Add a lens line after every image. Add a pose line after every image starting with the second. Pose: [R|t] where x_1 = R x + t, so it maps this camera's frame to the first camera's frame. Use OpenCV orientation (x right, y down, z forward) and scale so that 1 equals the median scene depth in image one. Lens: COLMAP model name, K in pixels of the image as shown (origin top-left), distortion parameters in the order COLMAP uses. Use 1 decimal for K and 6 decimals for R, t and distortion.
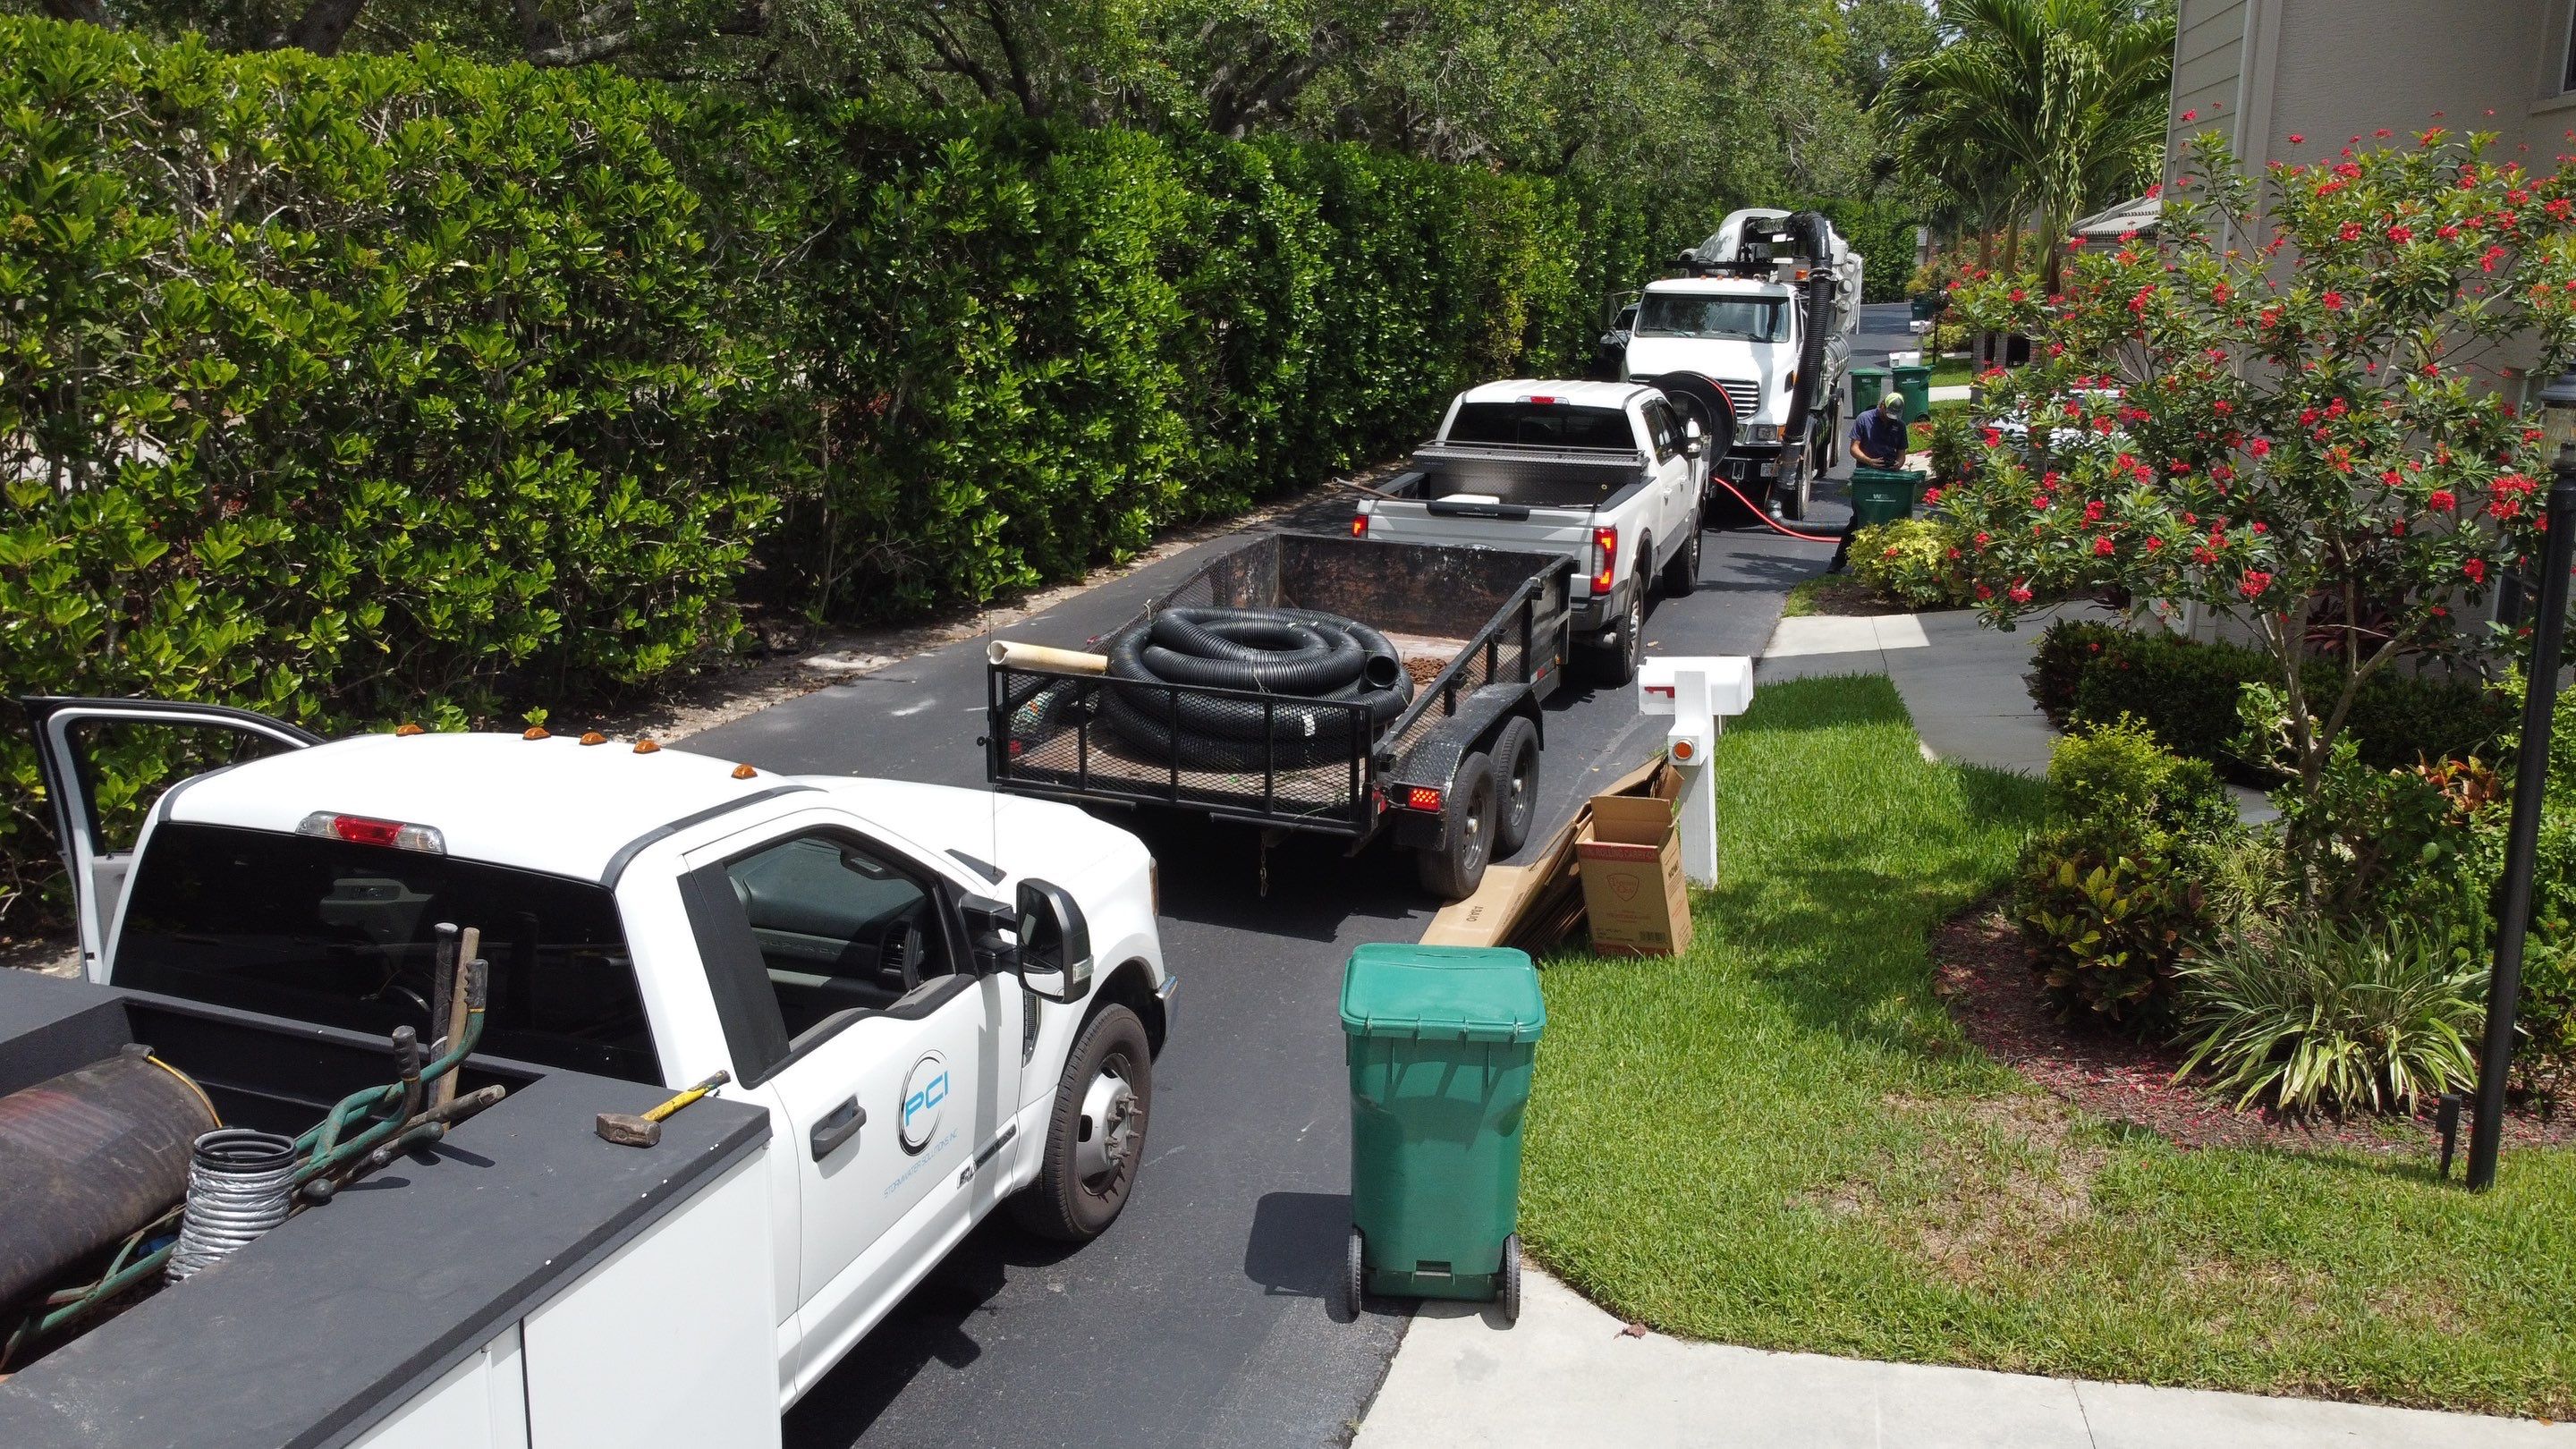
lens RADIAL K [[1996.2, 0, 1278.3], [0, 1996.2, 728.2], [0, 0, 1]] dist [-0.017985, 0.012486]
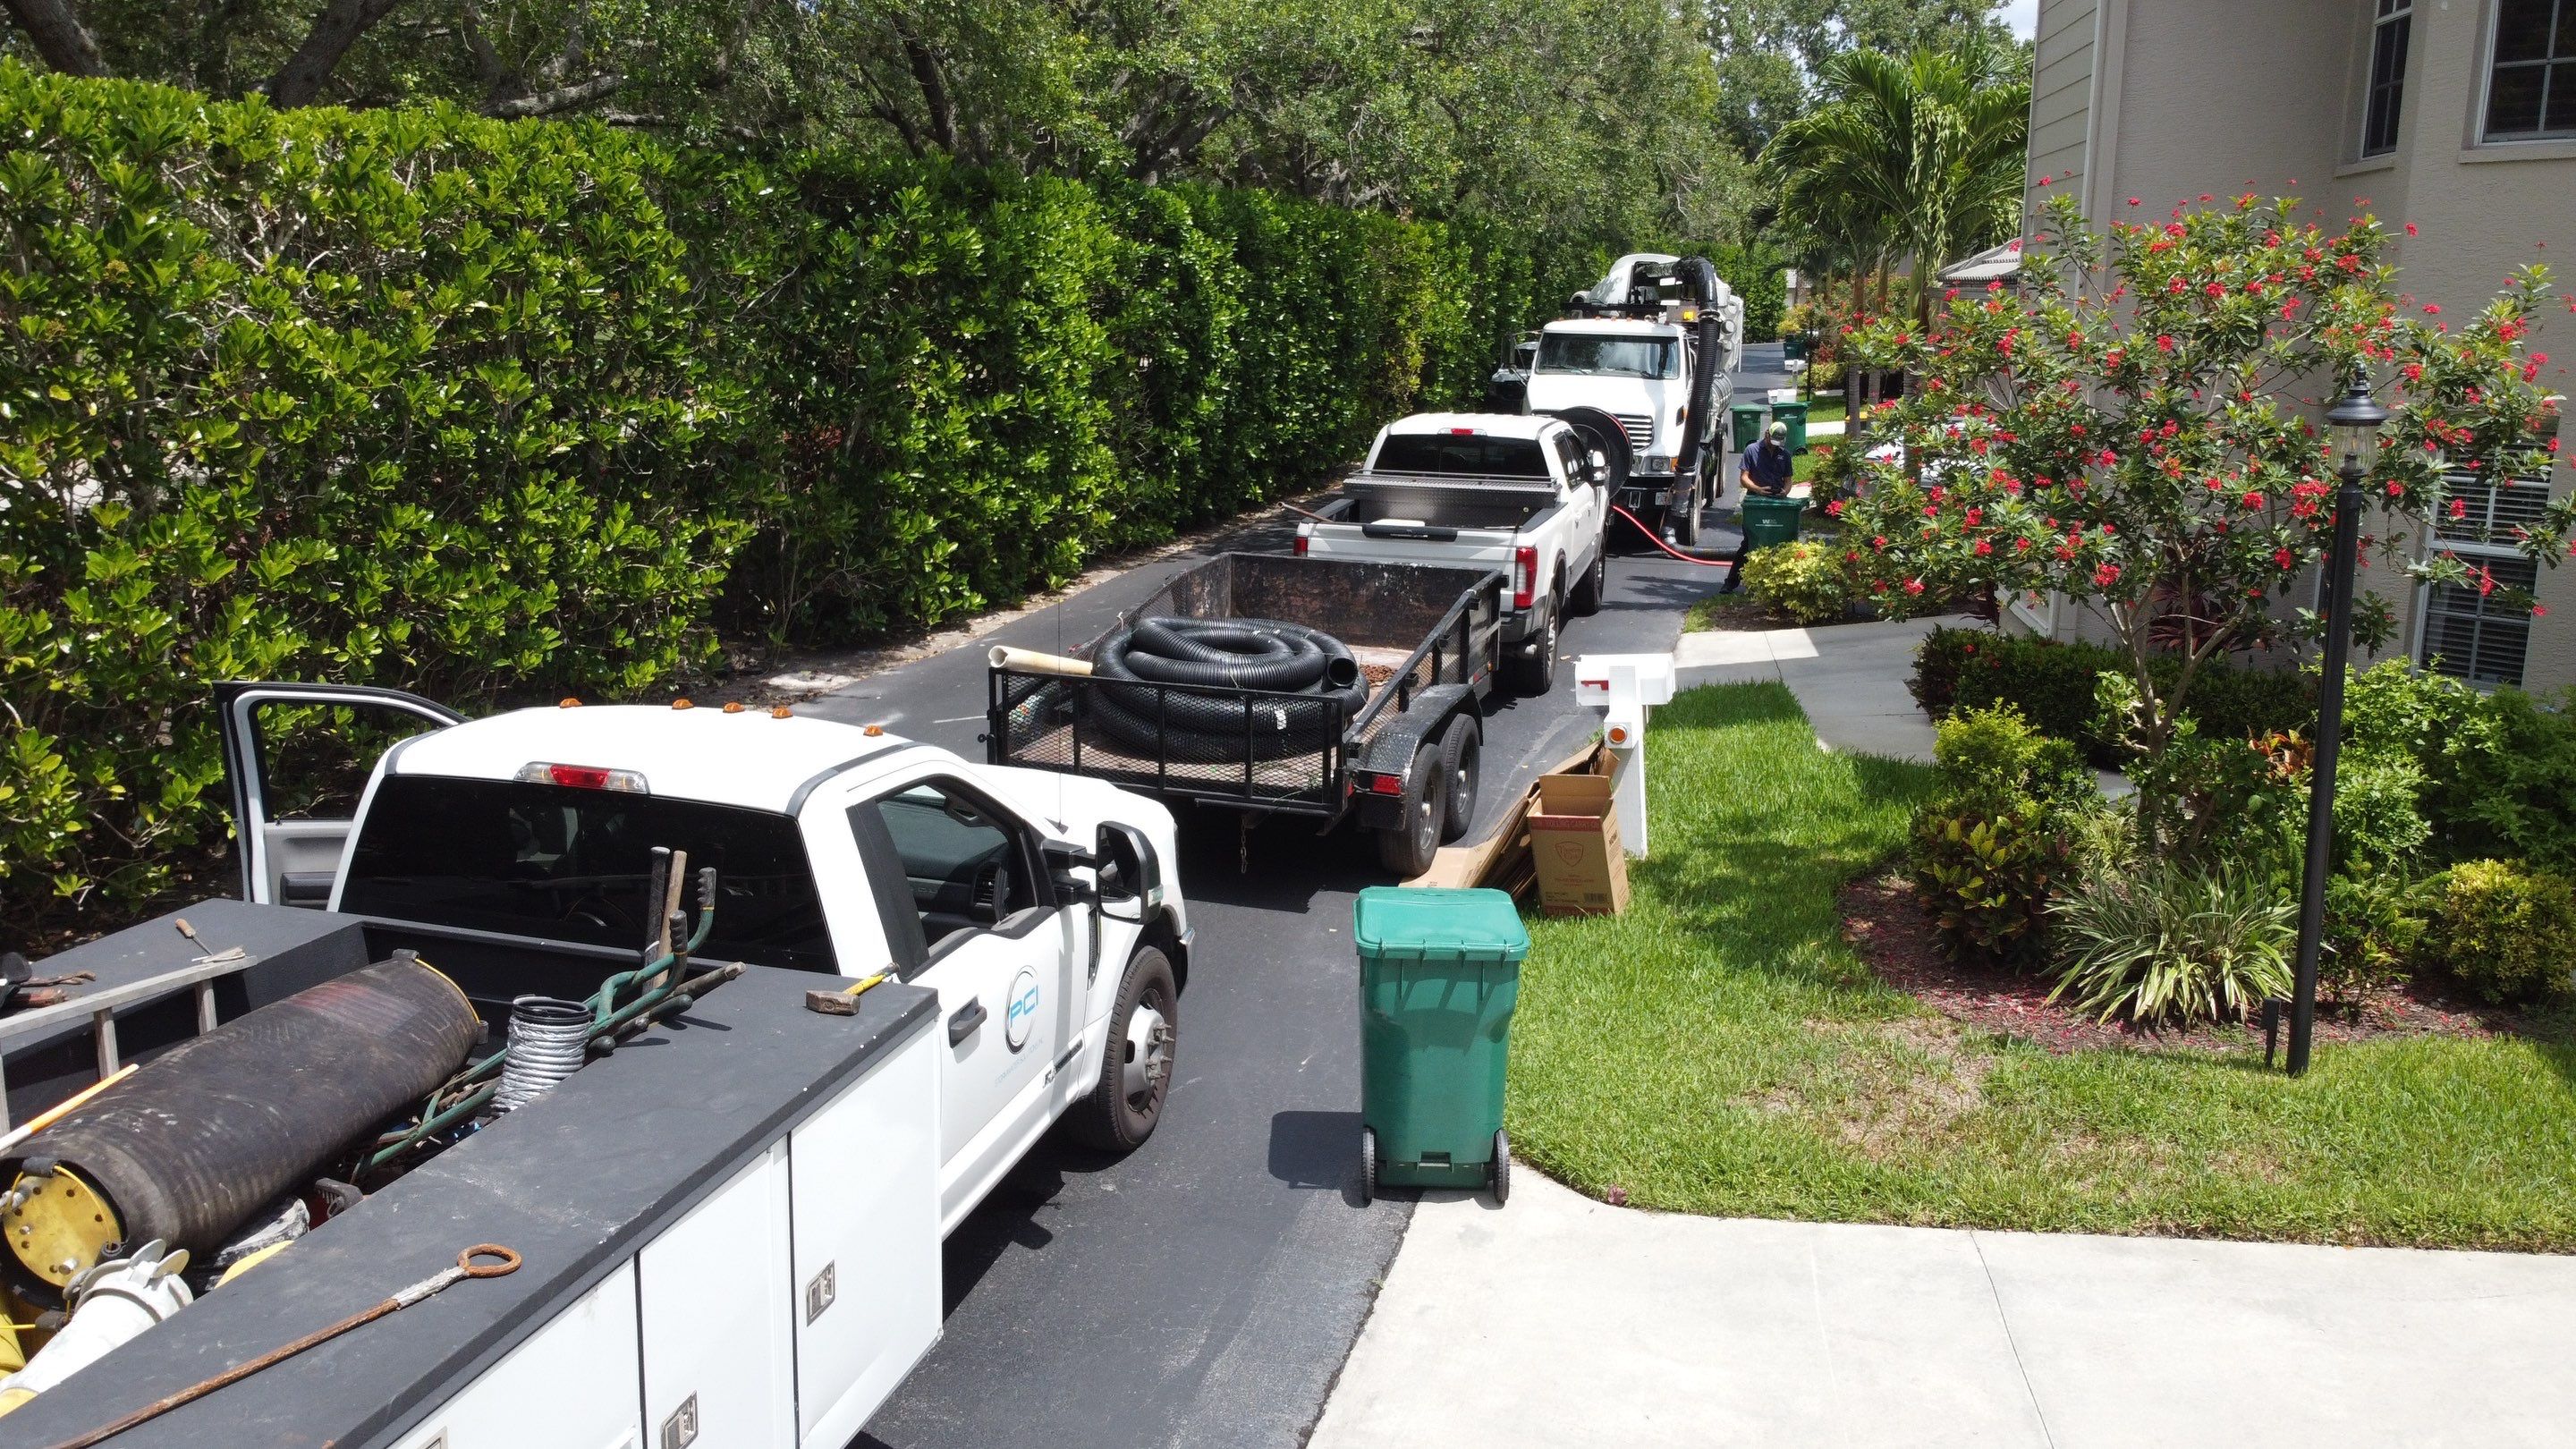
lens RADIAL K [[1996.2, 0, 1278.3], [0, 1996.2, 728.2], [0, 0, 1]] dist [-0.017985, 0.012486]
pose [[0.998242, -0.010406, 0.058352, -0.049338], [0.011525, 0.999756, -0.018869, 0.023416], [-0.058141, 0.019508, 0.998118, -0.105997]]
